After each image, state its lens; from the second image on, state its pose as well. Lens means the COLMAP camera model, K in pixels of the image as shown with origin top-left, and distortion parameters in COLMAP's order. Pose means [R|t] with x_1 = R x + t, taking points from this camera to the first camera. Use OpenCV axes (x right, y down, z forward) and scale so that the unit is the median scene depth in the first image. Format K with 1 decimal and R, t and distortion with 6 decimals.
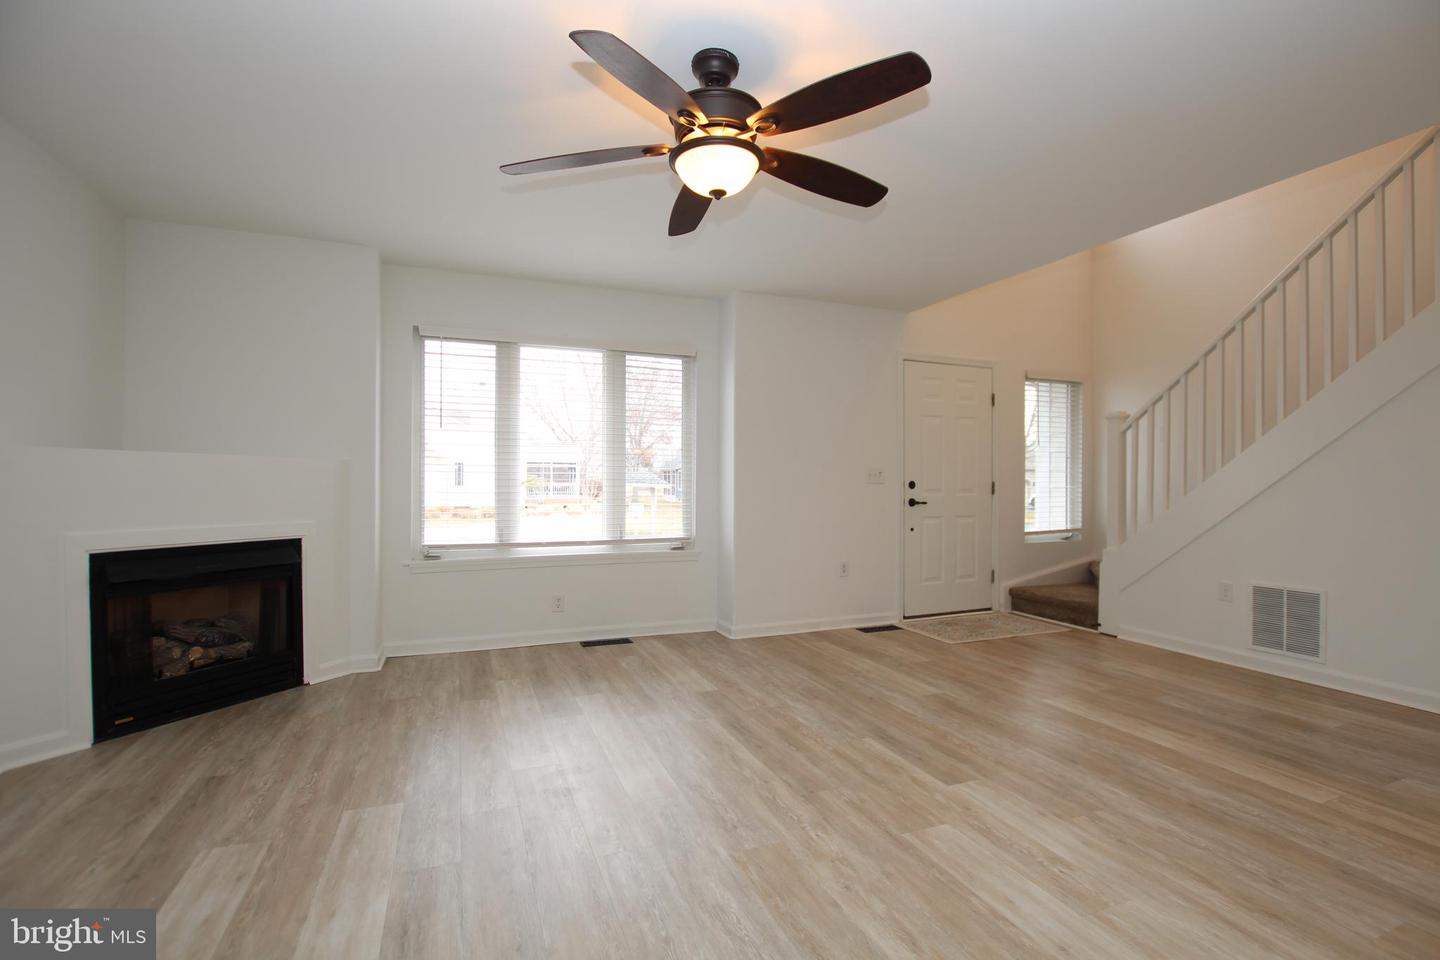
lens RADIAL K [[655.2, 0, 721.6], [0, 655.2, 484.7], [0, 0, 1]] dist [-0.030840, 0.000186]
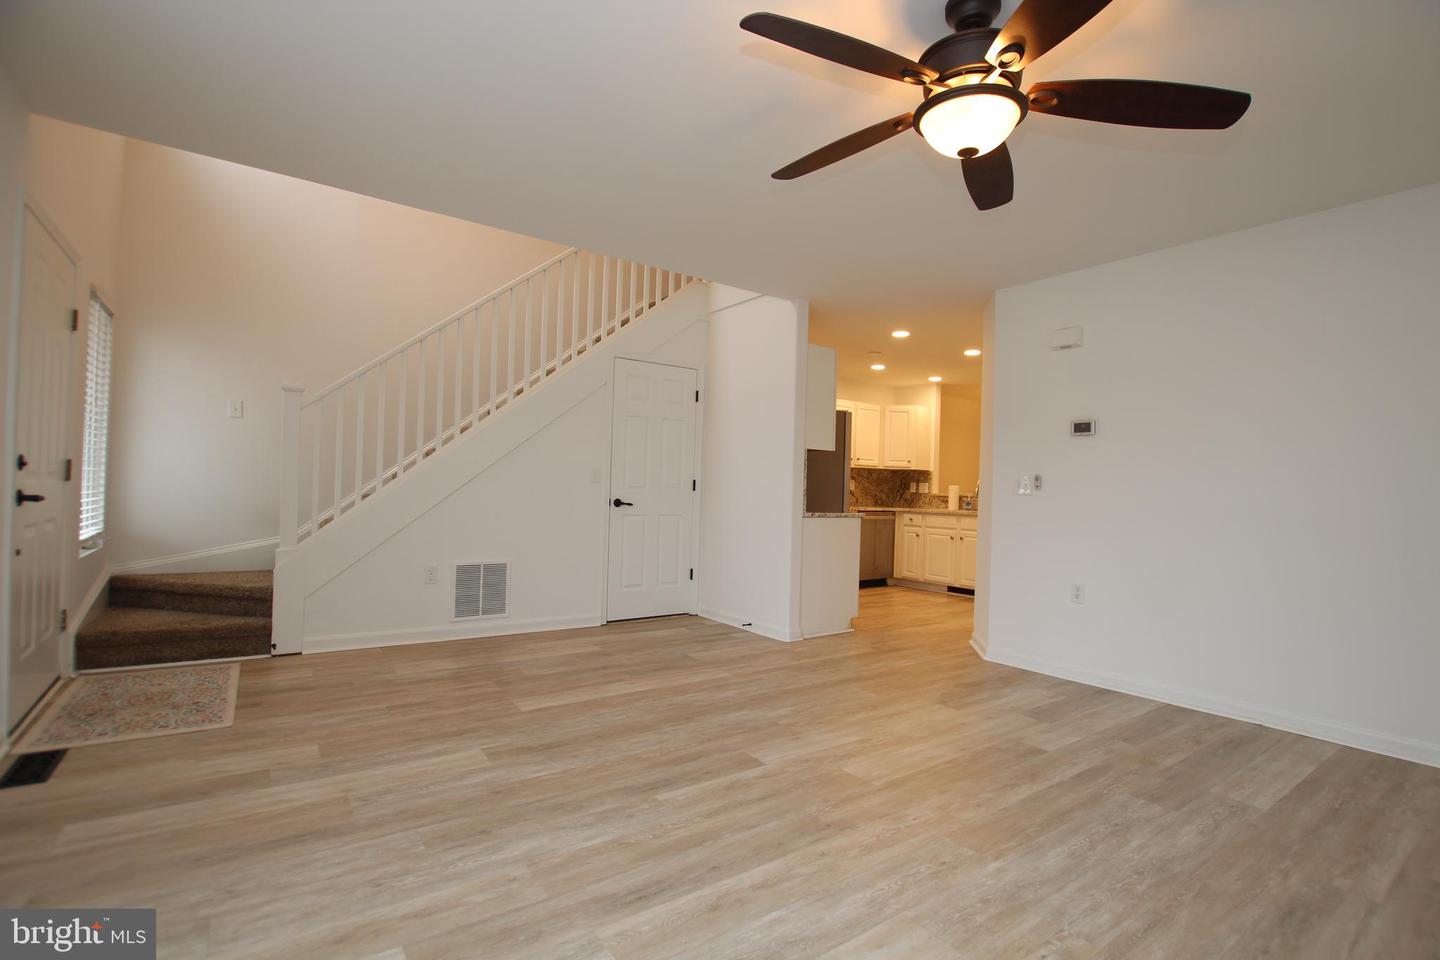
lens RADIAL K [[678.2, 0, 722.9], [0, 678.2, 493.1], [0, 0, 1]] dist [-0.032184, 0.000341]
pose [[-0.242299, -0.016193, 0.970067, -0.575347], [-0.028100, 0.999558, 0.009666, 0.006854], [-0.969795, -0.024917, -0.242647, 1.101924]]
